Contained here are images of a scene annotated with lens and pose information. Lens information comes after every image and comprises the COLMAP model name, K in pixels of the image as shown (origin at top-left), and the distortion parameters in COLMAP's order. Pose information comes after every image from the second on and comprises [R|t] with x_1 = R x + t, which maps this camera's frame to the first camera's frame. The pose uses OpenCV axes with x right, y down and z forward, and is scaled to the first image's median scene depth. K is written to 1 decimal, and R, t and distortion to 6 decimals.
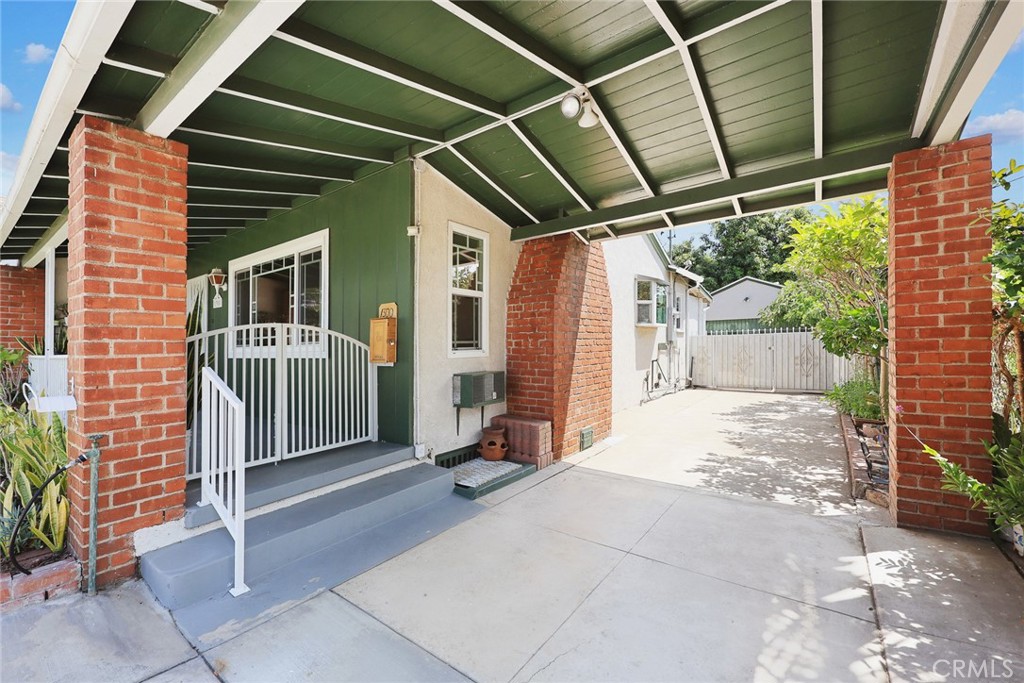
lens RADIAL K [[426.2, 0, 493.3], [0, 426.2, 358.1], [0, 0, 1]] dist [0.002209, 0.000416]
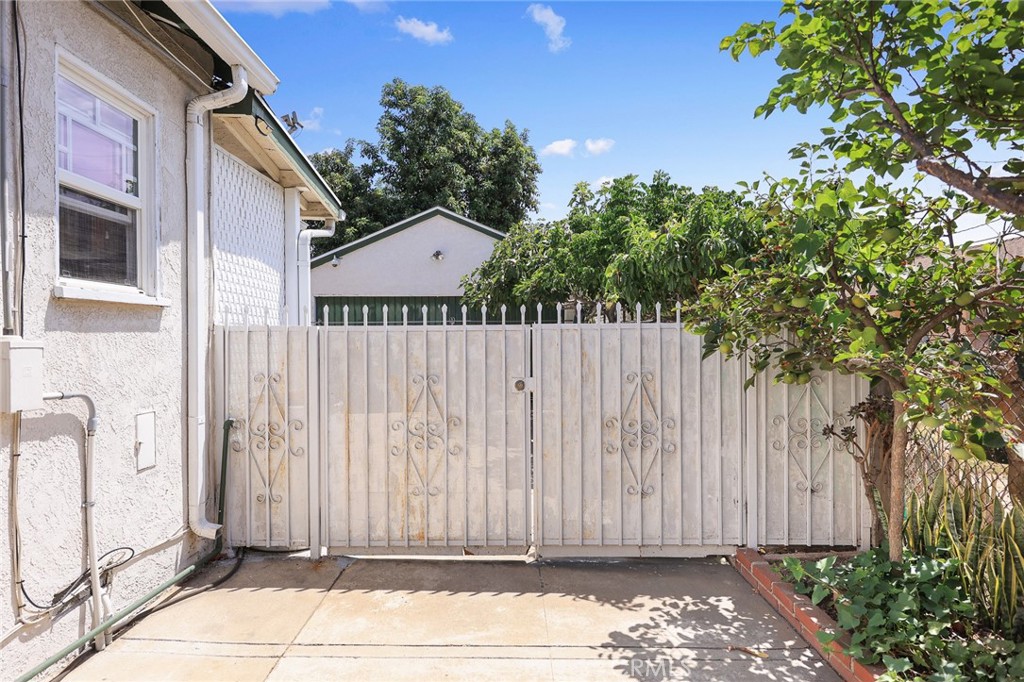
lens RADIAL K [[571.8, 0, 509.8], [0, 571.8, 346.6], [0, 0, 1]] dist [0.000562, -0.000075]
pose [[0.788232, 0.006858, 0.615340, 0.977262], [0.004948, 0.999835, -0.017481, -0.088163], [-0.615359, 0.016823, 0.788068, 1.651765]]
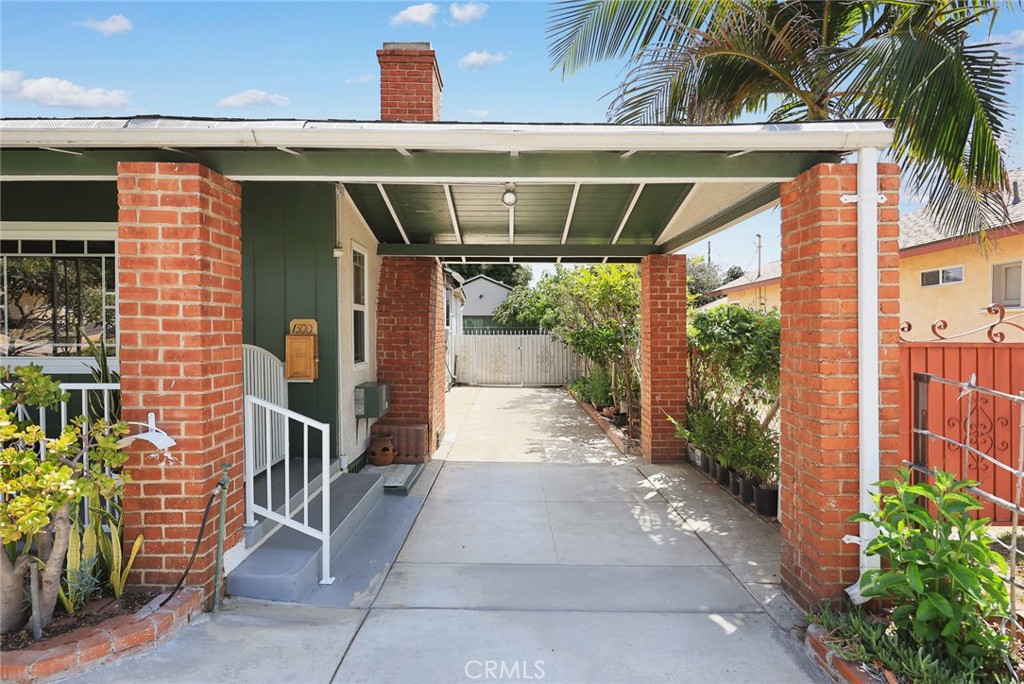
lens RADIAL K [[536.1, 0, 507.2], [0, 536.1, 347.3], [0, 0, 1]] dist [0.000543, 0.000487]
pose [[0.789617, 0.001477, 0.613598, -0.574982], [-0.002320, 0.999997, 0.000578, -0.058077], [-0.613595, -0.001880, 0.789618, -0.254219]]
